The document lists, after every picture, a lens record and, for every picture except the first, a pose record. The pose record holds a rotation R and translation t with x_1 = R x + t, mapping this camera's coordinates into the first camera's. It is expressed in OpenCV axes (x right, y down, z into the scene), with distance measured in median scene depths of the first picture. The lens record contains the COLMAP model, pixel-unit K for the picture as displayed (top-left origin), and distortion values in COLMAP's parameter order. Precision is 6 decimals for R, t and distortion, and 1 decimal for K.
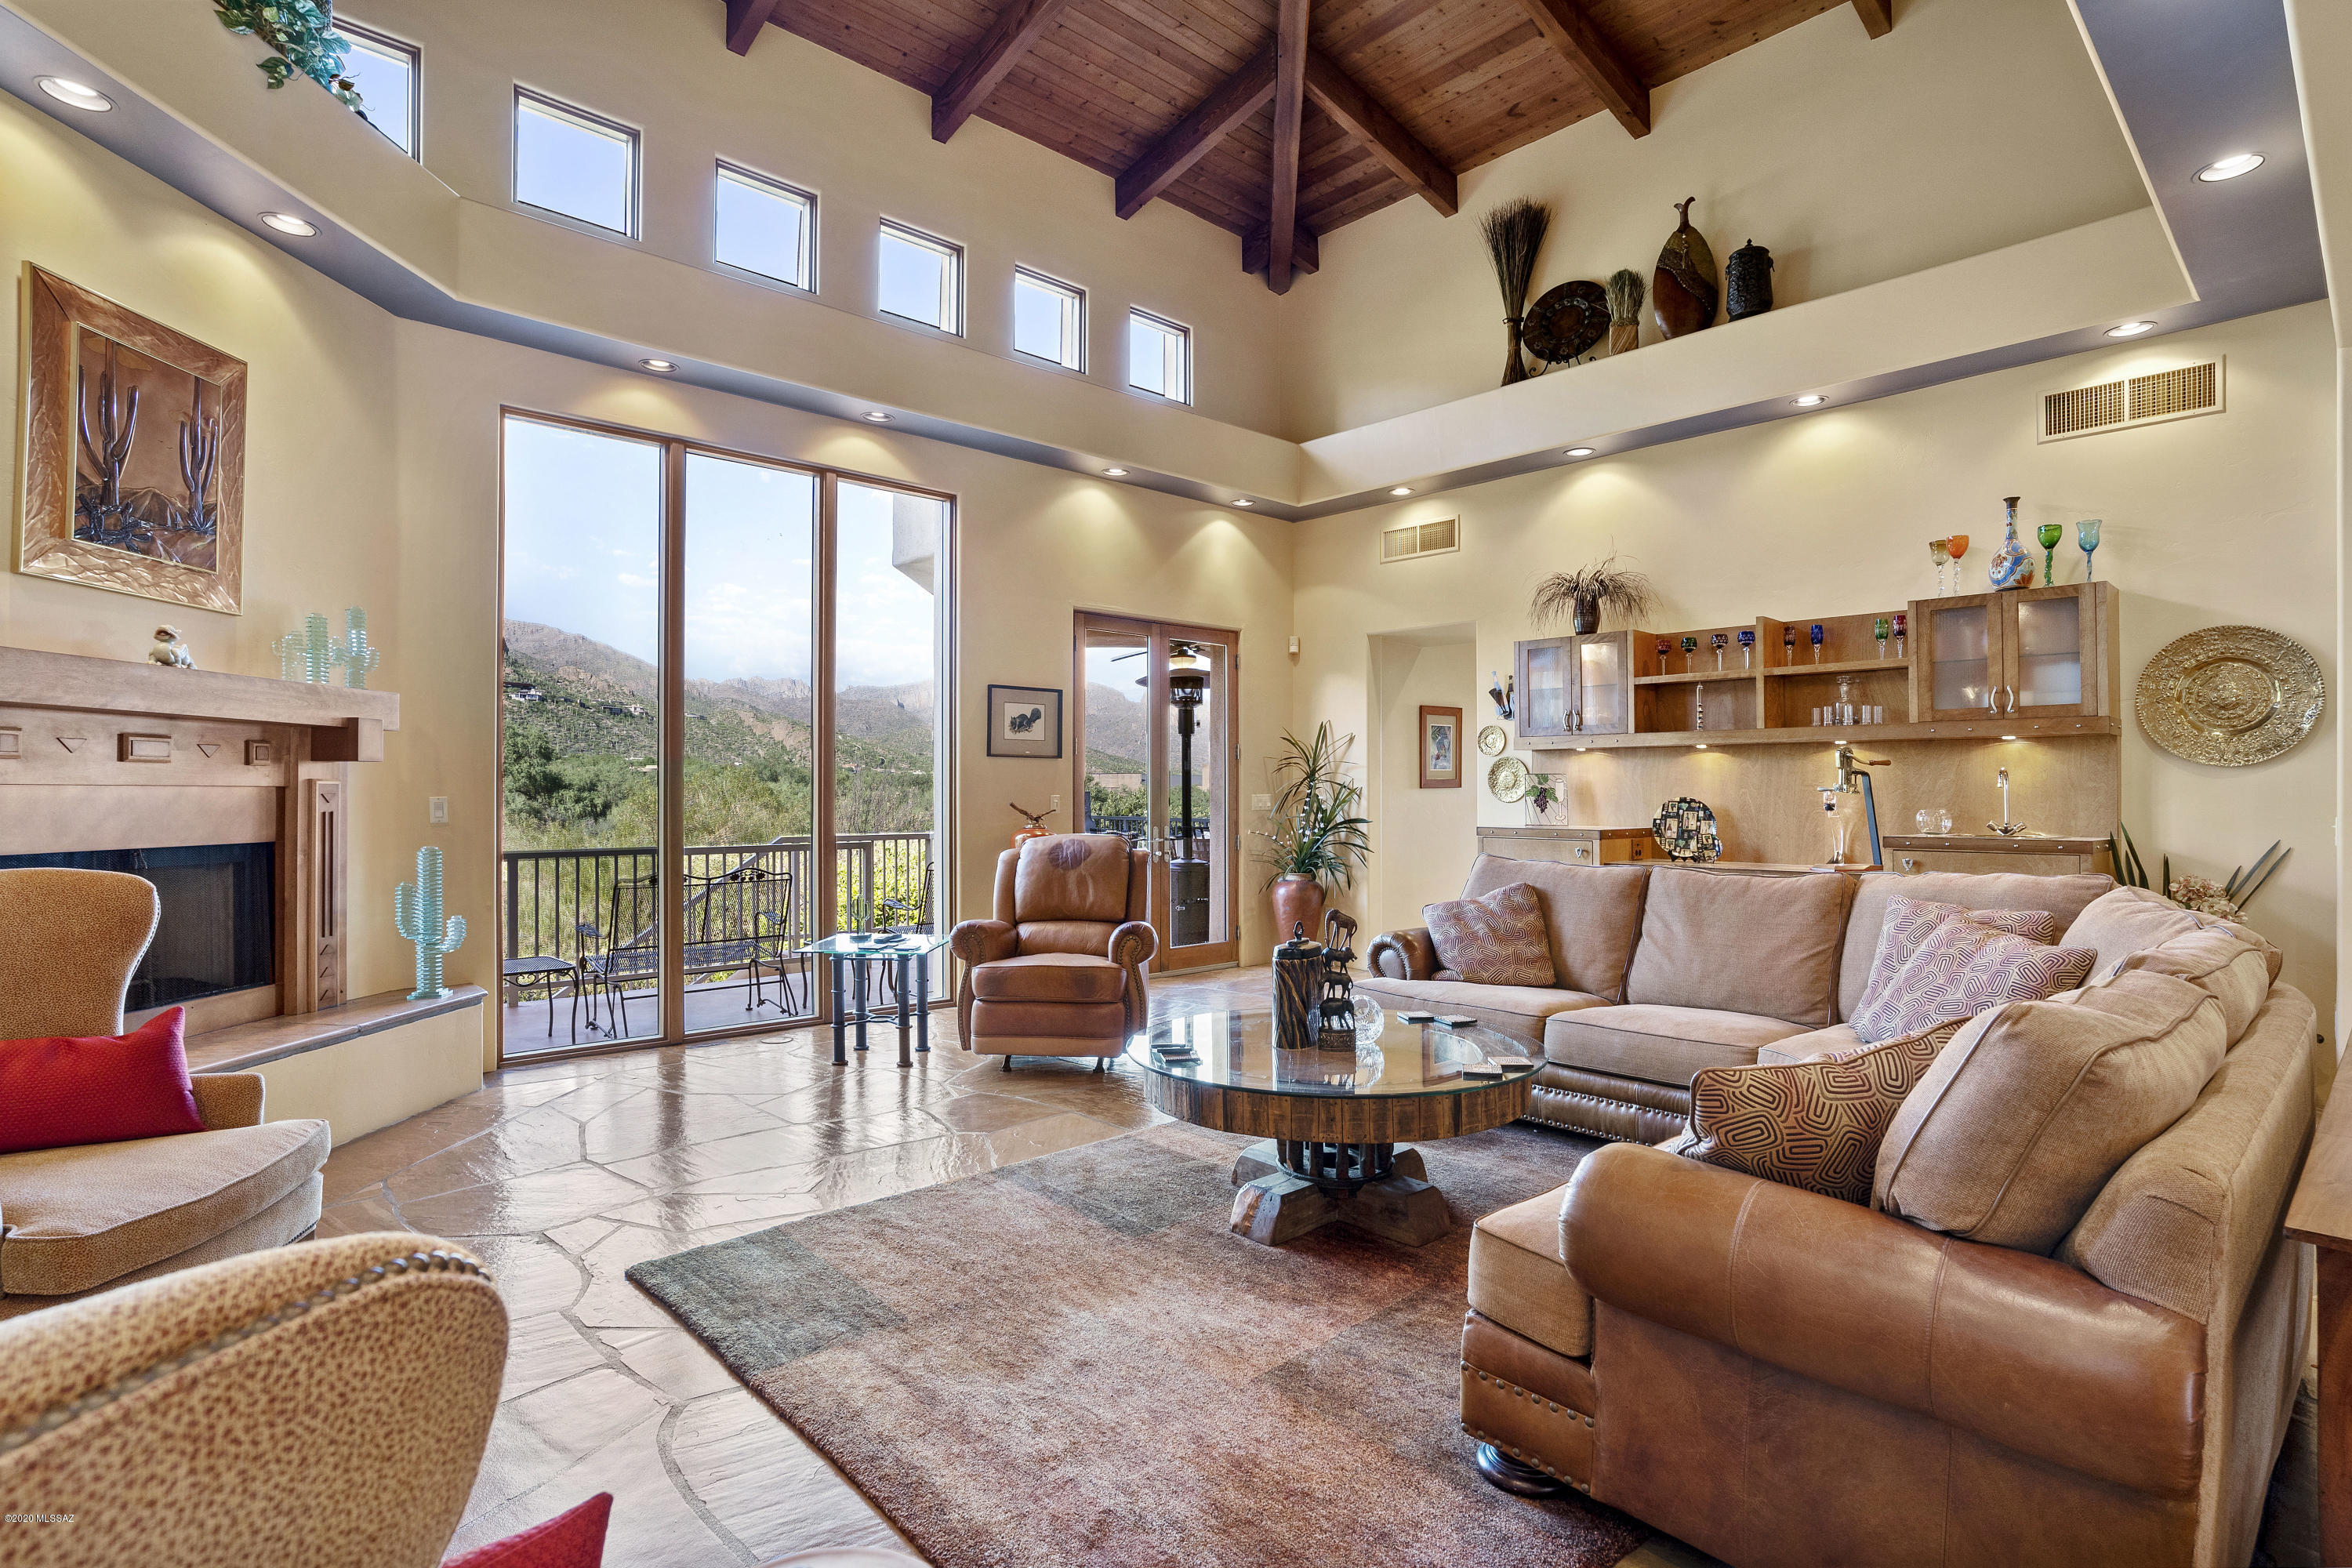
lens RADIAL K [[1167.5, 0, 1194.5], [0, 1167.5, 793.7], [0, 0, 1]] dist [-0.037672, 0.008635]
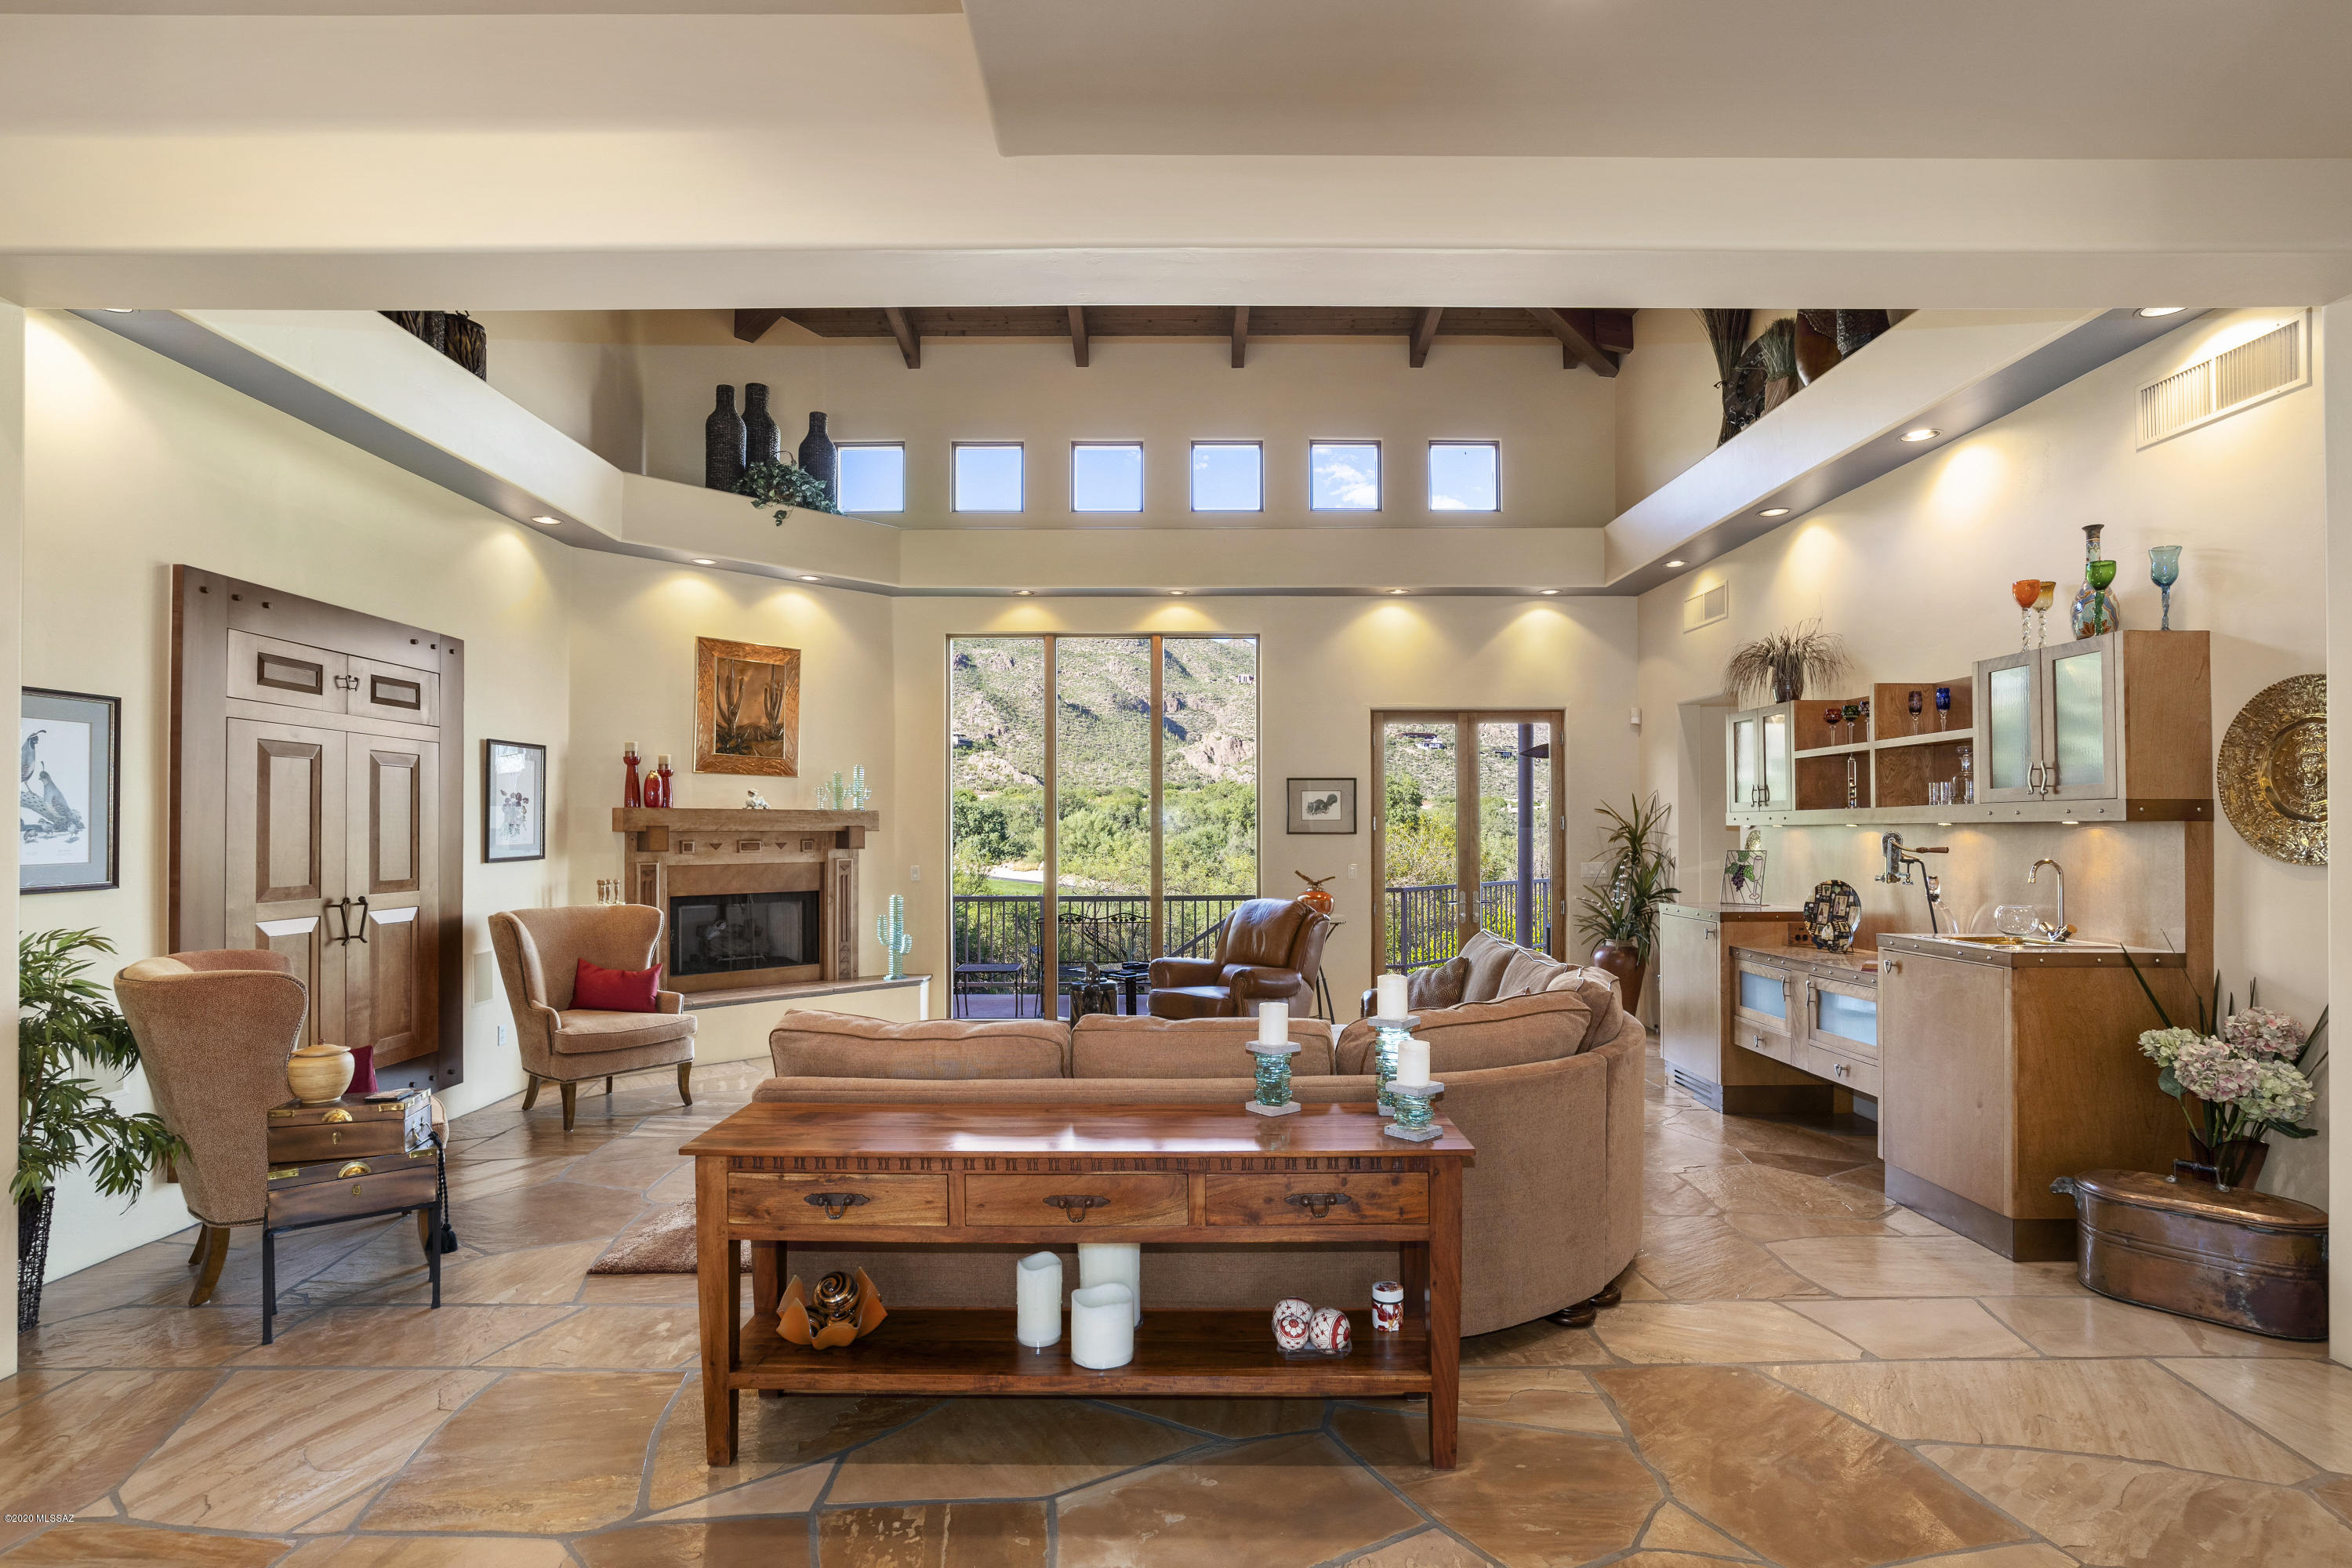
lens RADIAL K [[1185.2, 0, 1184.3], [0, 1185.2, 814.1], [0, 0, 1]] dist [-0.013974, 0.007349]
pose [[0.740868, -0.013805, -0.671509, 0.661101], [0.004077, 0.999863, -0.016057, -0.035916], [0.671638, 0.009158, 0.740823, -0.043289]]
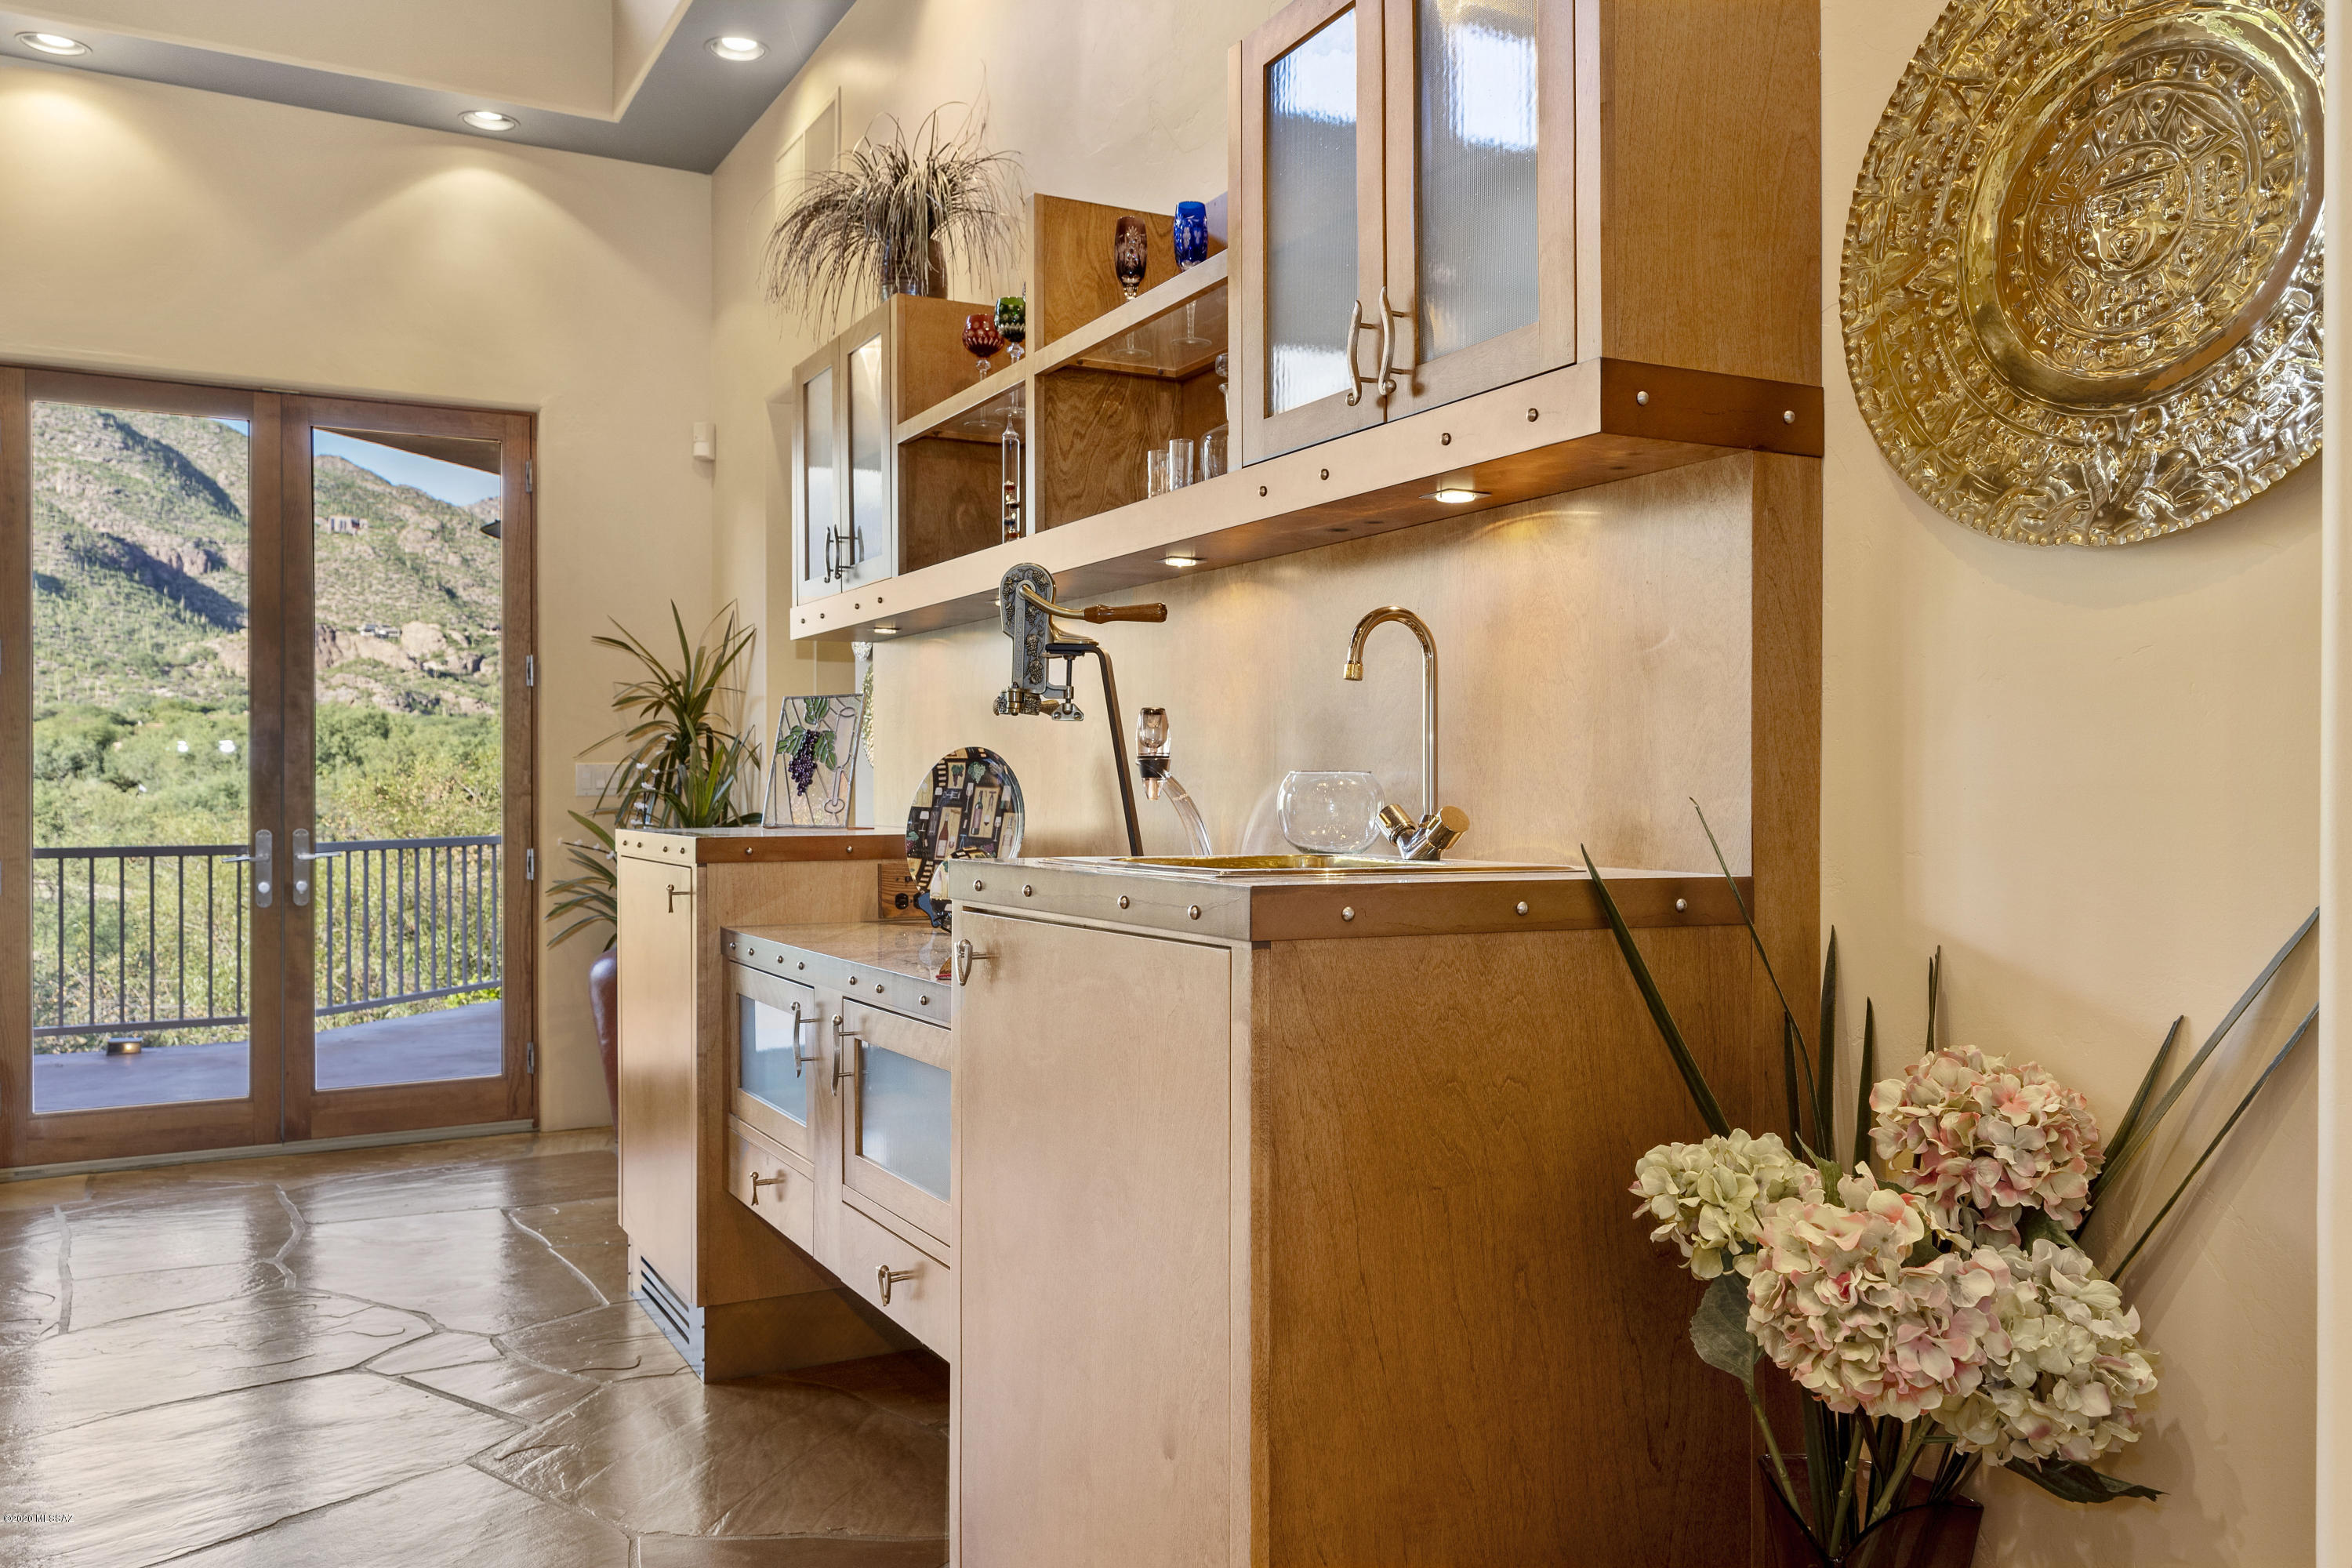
lens RADIAL K [[1839.4, 0, 1185.5], [0, 1839.4, 775.6], [0, 0, 1]] dist [0.063637, 0.013850]
pose [[0.965626, -0.005379, -0.259878, 0.623318], [0.003639, 0.999968, -0.007178, 0.015753], [0.259909, 0.005985, 0.965615, 0.465681]]
